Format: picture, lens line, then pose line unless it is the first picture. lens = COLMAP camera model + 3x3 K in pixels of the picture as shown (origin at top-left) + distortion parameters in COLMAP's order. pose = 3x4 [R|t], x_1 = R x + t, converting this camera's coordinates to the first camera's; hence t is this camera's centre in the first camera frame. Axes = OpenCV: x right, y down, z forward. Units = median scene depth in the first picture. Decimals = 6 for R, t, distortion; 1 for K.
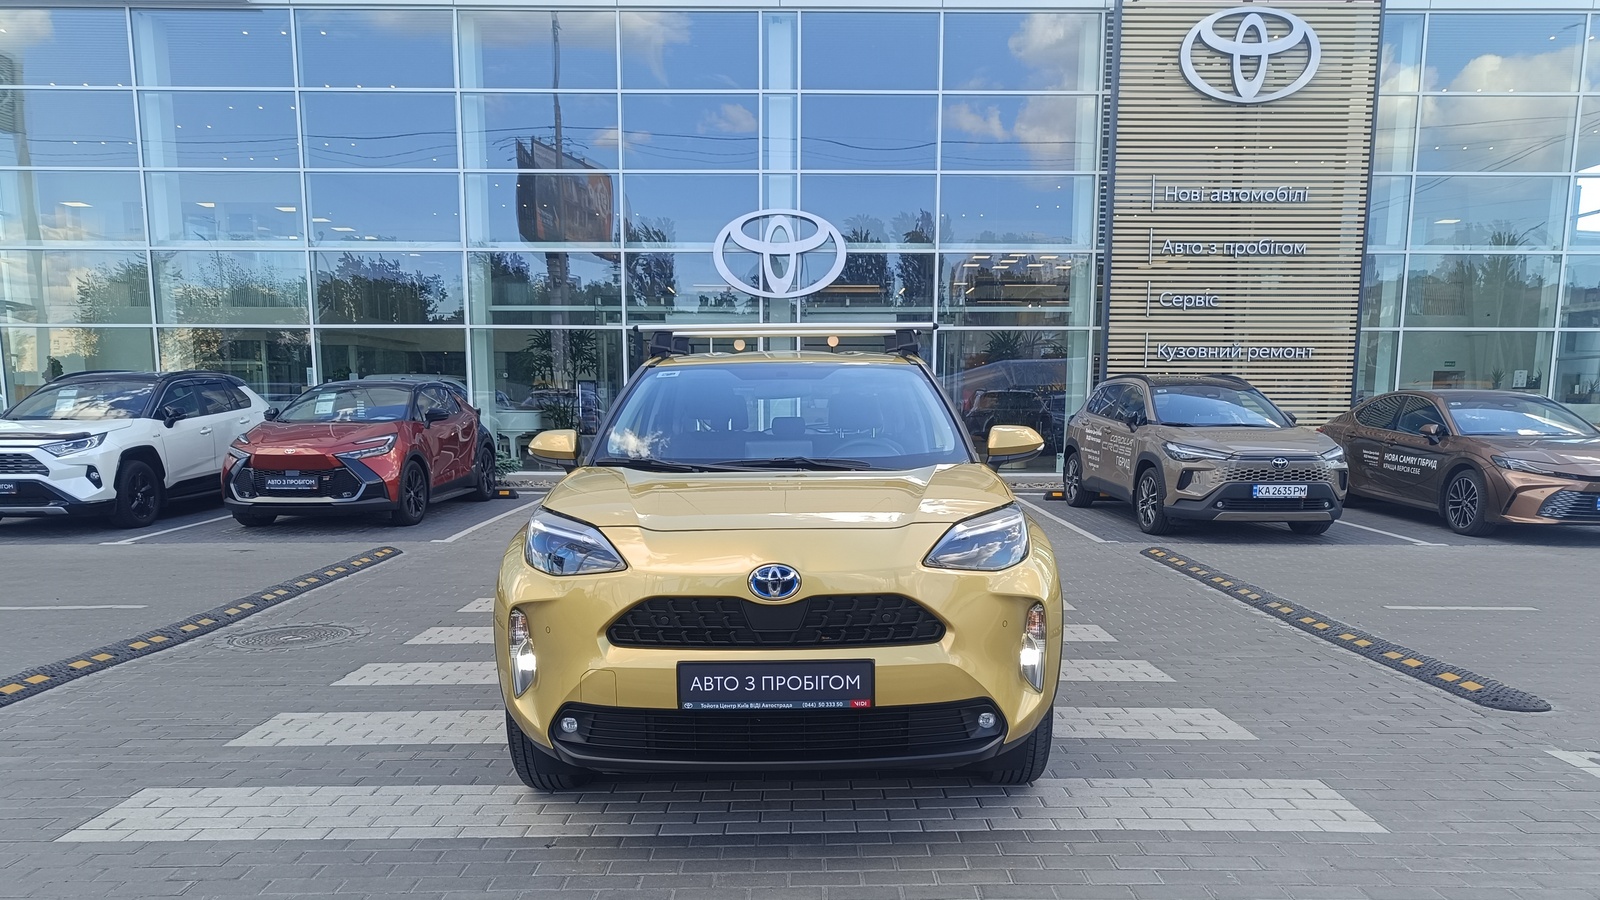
lens RADIAL K [[1131.2, 0, 825.7], [0, 1131.2, 570.5], [0, 0, 1]] dist [0.001593, -0.003947]
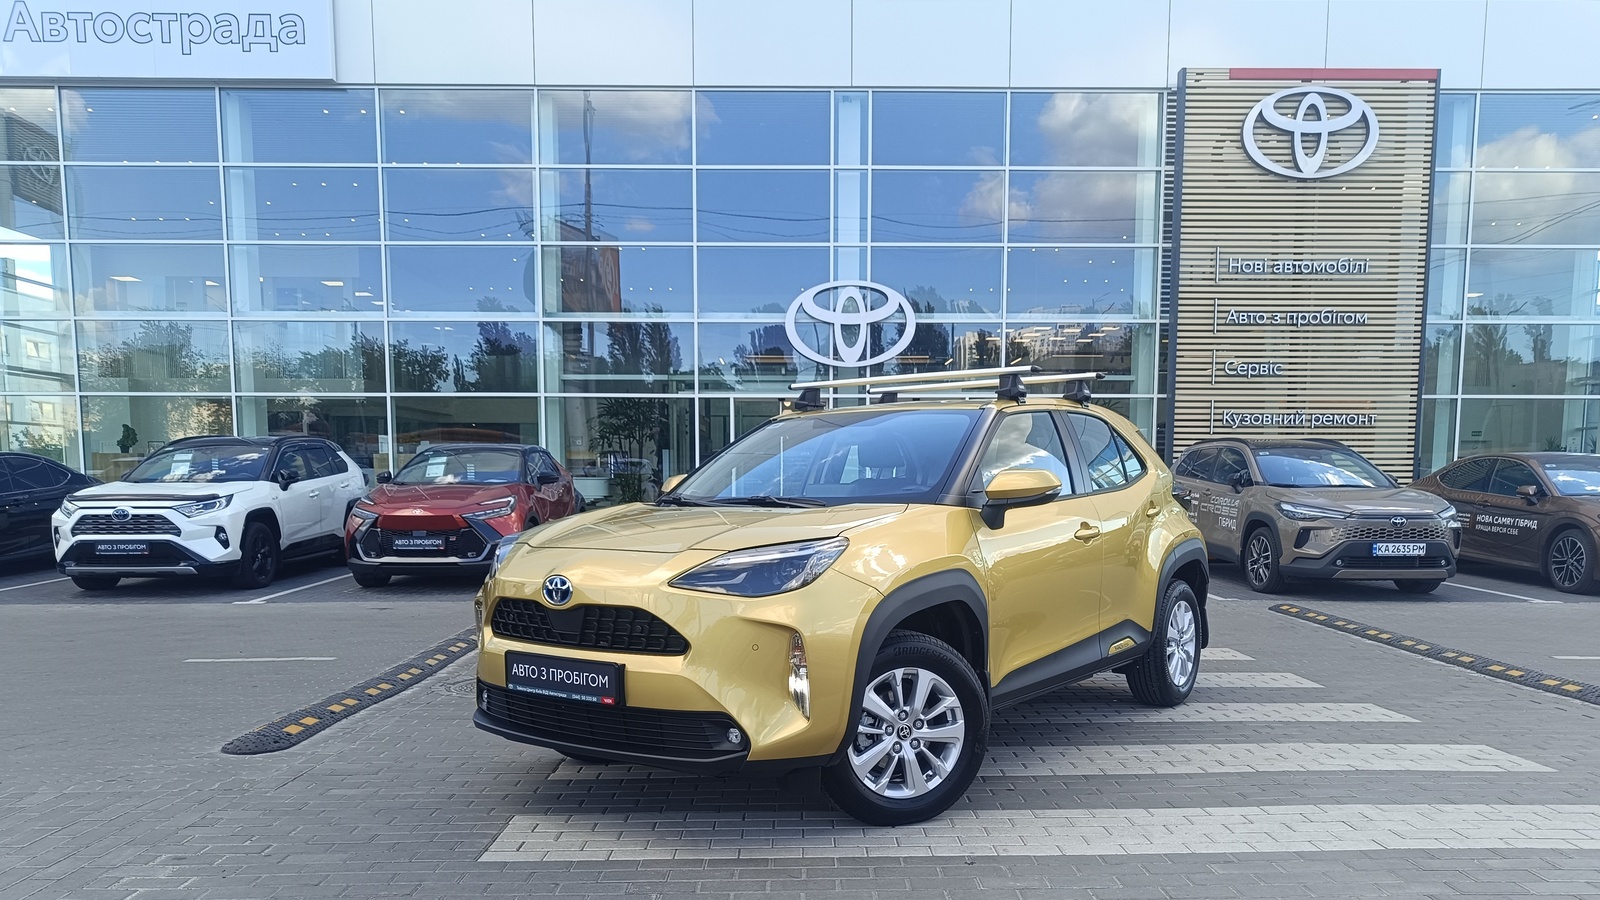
lens RADIAL K [[1130.8, 0, 808.5], [0, 1130.8, 594.5], [0, 0, 1]] dist [-0.000346, -0.002934]
pose [[0.999995, -0.001222, 0.002953, -0.085345], [0.001352, 0.999011, -0.044436, 0.009579], [-0.002896, 0.044440, 0.999008, -0.008066]]
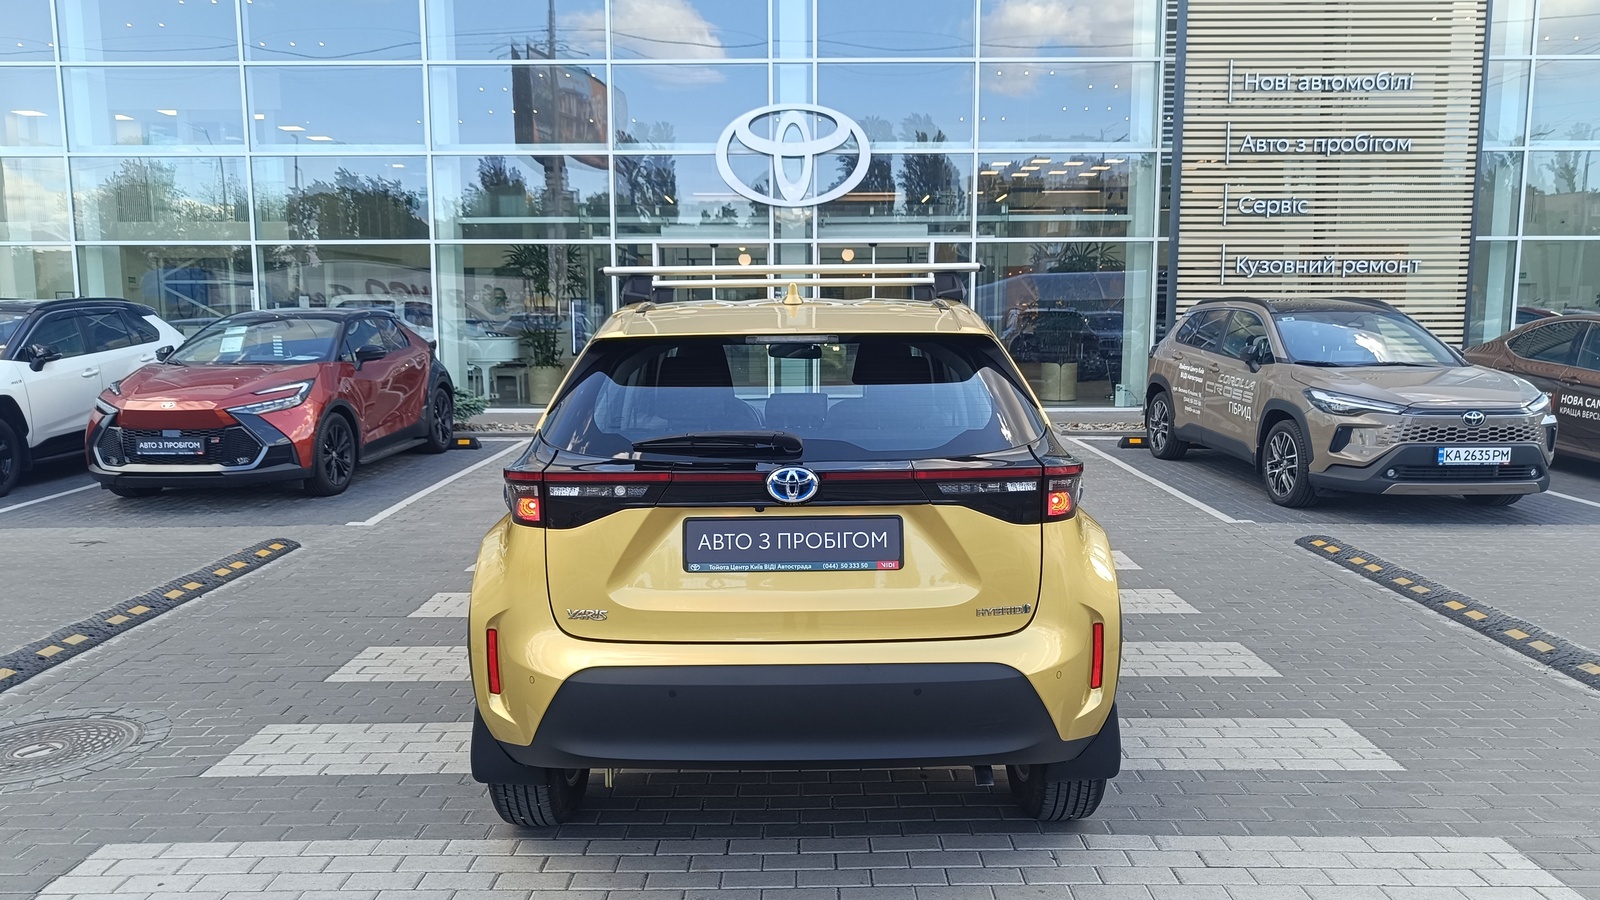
lens RADIAL K [[1108.5, 0, 814.9], [0, 1108.5, 453.7], [0, 0, 1]] dist [-0.001252, -0.000357]
pose [[0.999943, -0.004226, -0.009840, -0.017367], [0.004024, 0.999782, -0.020469, -0.037486], [0.009925, 0.020428, 0.999742, 0.169410]]
